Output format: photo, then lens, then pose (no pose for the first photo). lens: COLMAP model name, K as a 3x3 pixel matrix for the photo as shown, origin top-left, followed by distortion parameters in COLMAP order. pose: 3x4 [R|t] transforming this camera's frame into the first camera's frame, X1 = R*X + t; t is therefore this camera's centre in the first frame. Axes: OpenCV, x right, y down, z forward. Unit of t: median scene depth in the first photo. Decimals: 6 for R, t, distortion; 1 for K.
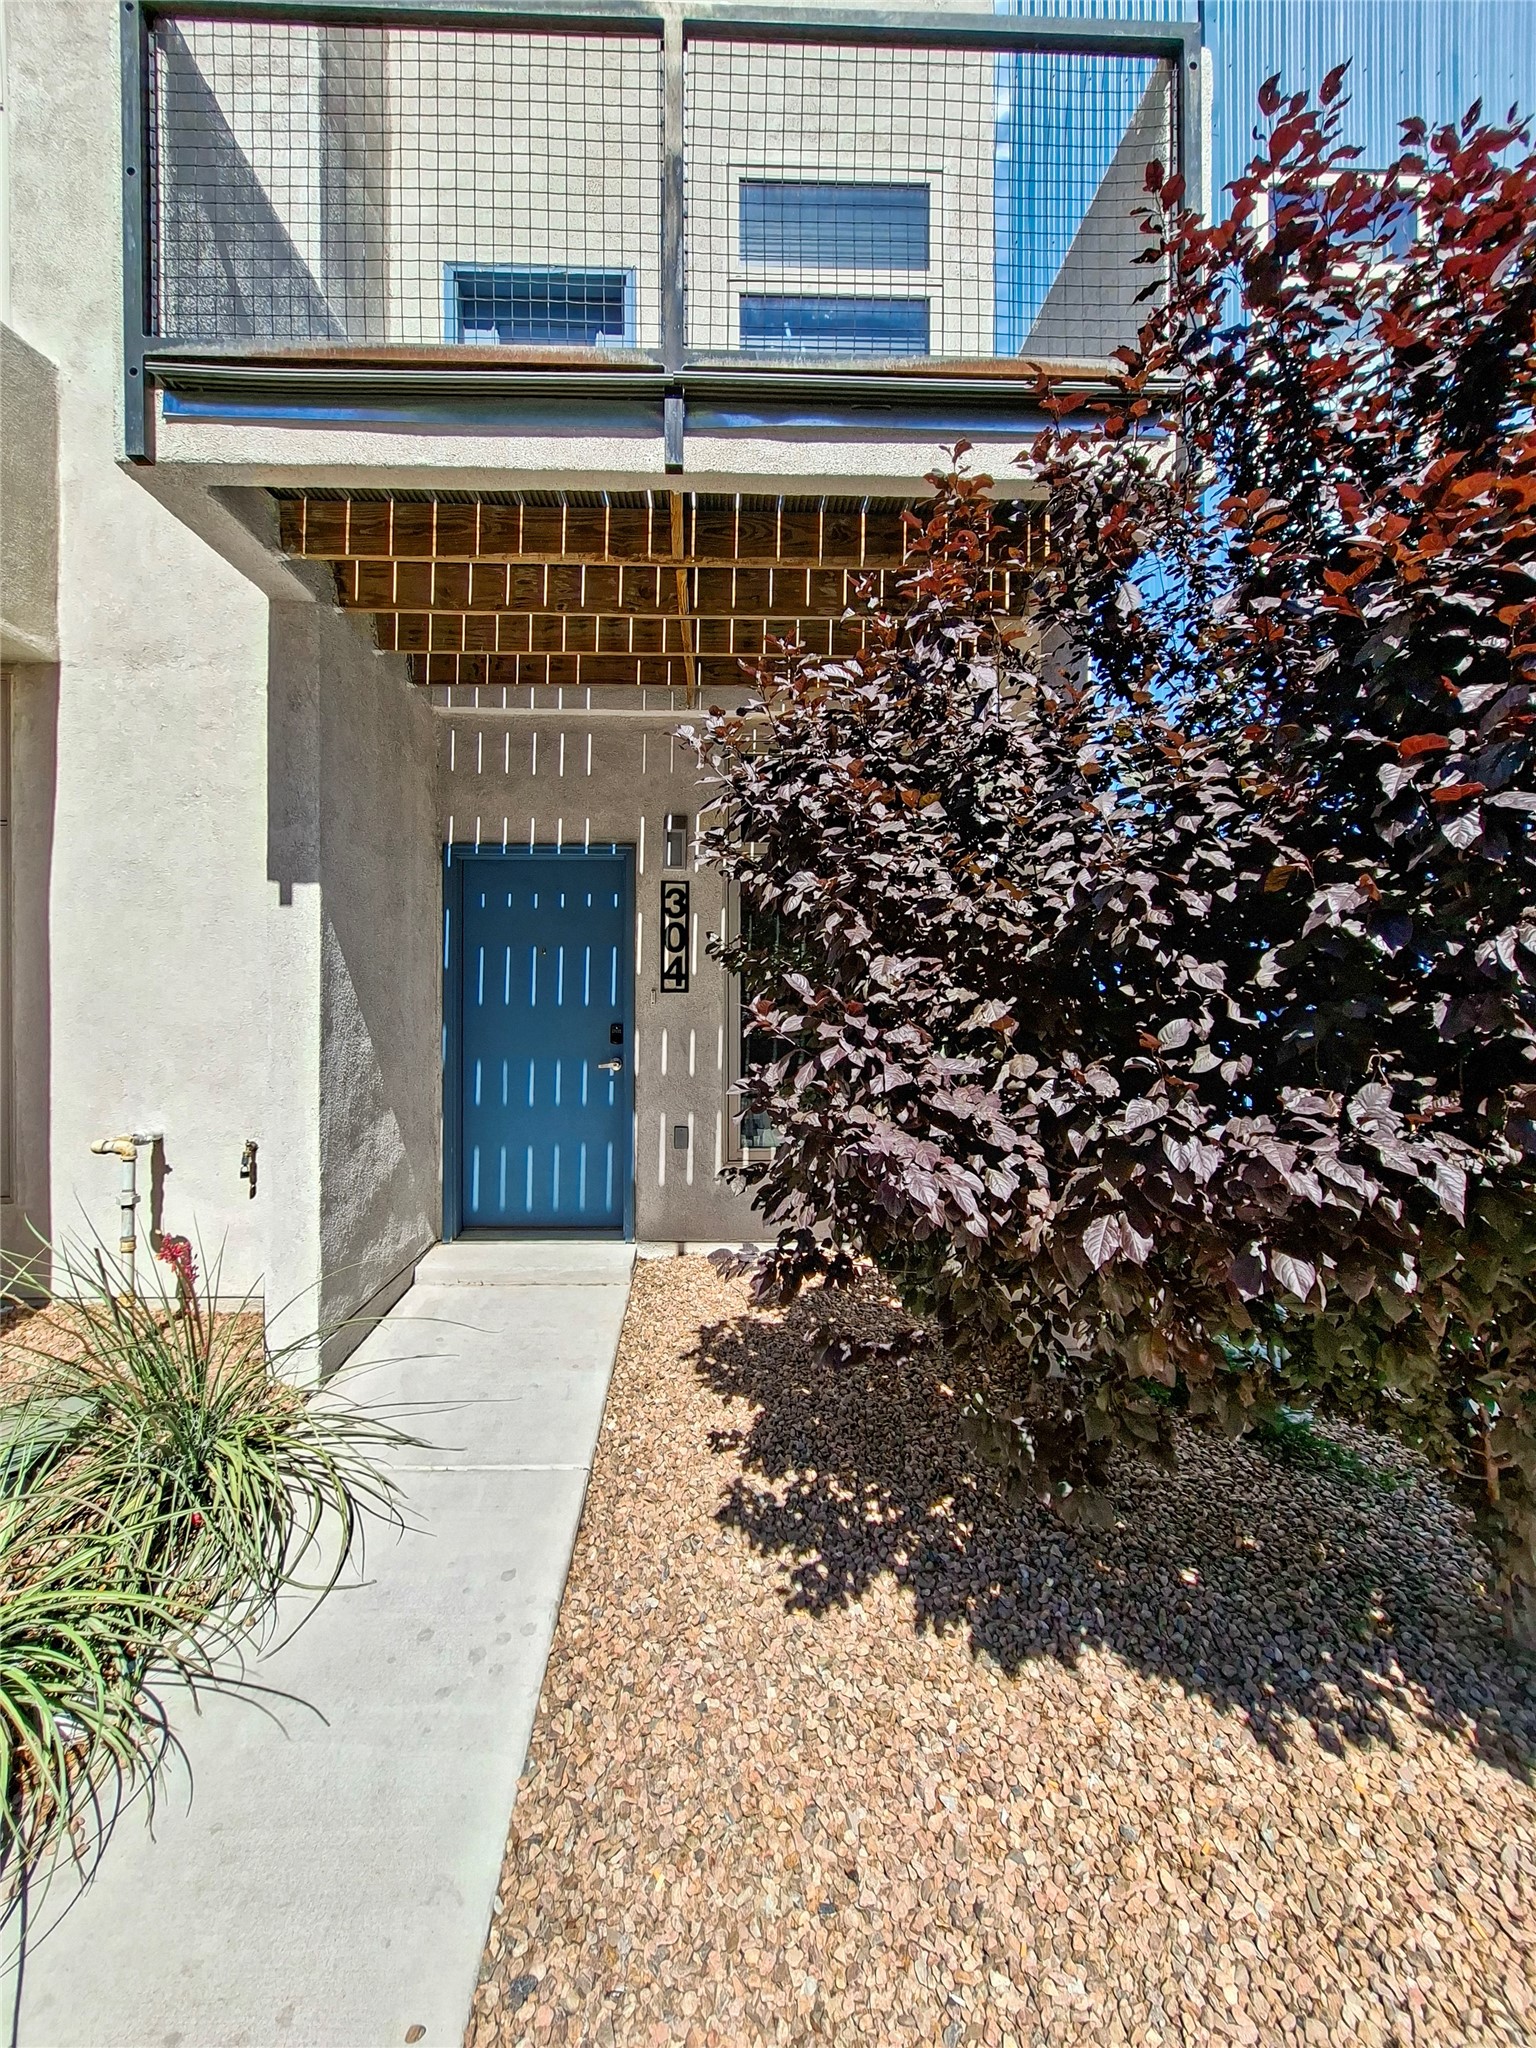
lens RADIAL K [[855.9, 0, 768.8], [0, 855.9, 956.3], [0, 0, 1]] dist [0.000247, 0.000117]
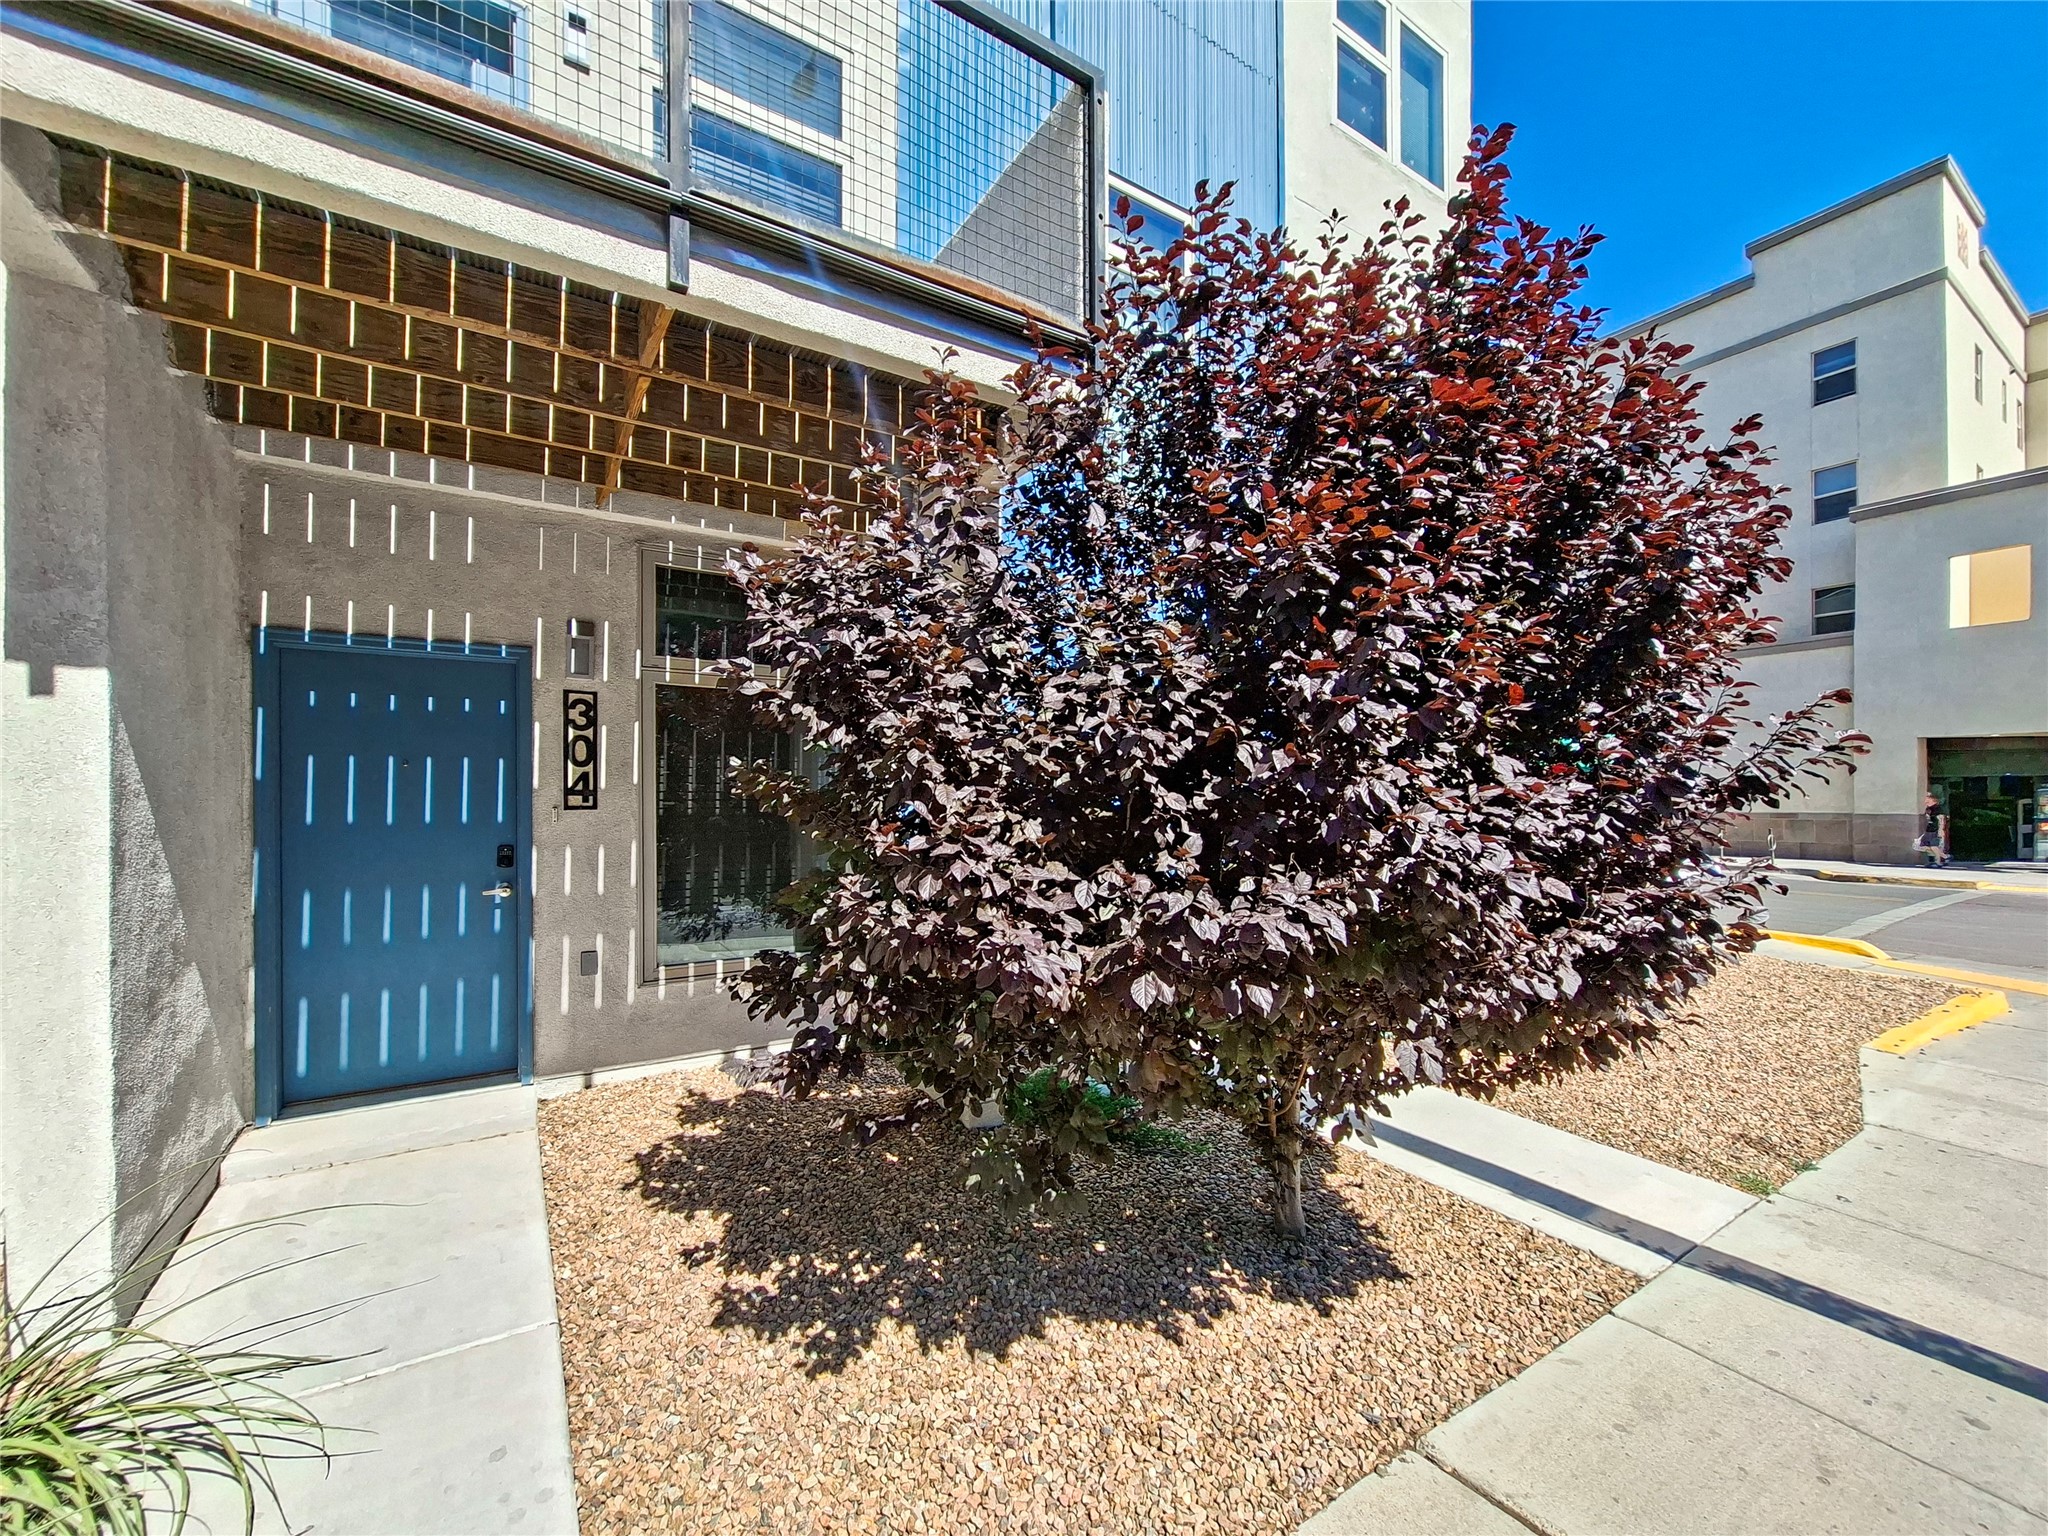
lens RADIAL K [[818.1, 0, 1024.0], [0, 818.1, 768.0], [0, 0, 1]] dist [0.000466, 0.000107]
pose [[0.861263, 0.015994, 0.507908, -0.225542], [-0.016815, 0.999854, -0.002972, -0.013924], [-0.507882, -0.005981, 0.861406, -0.028104]]
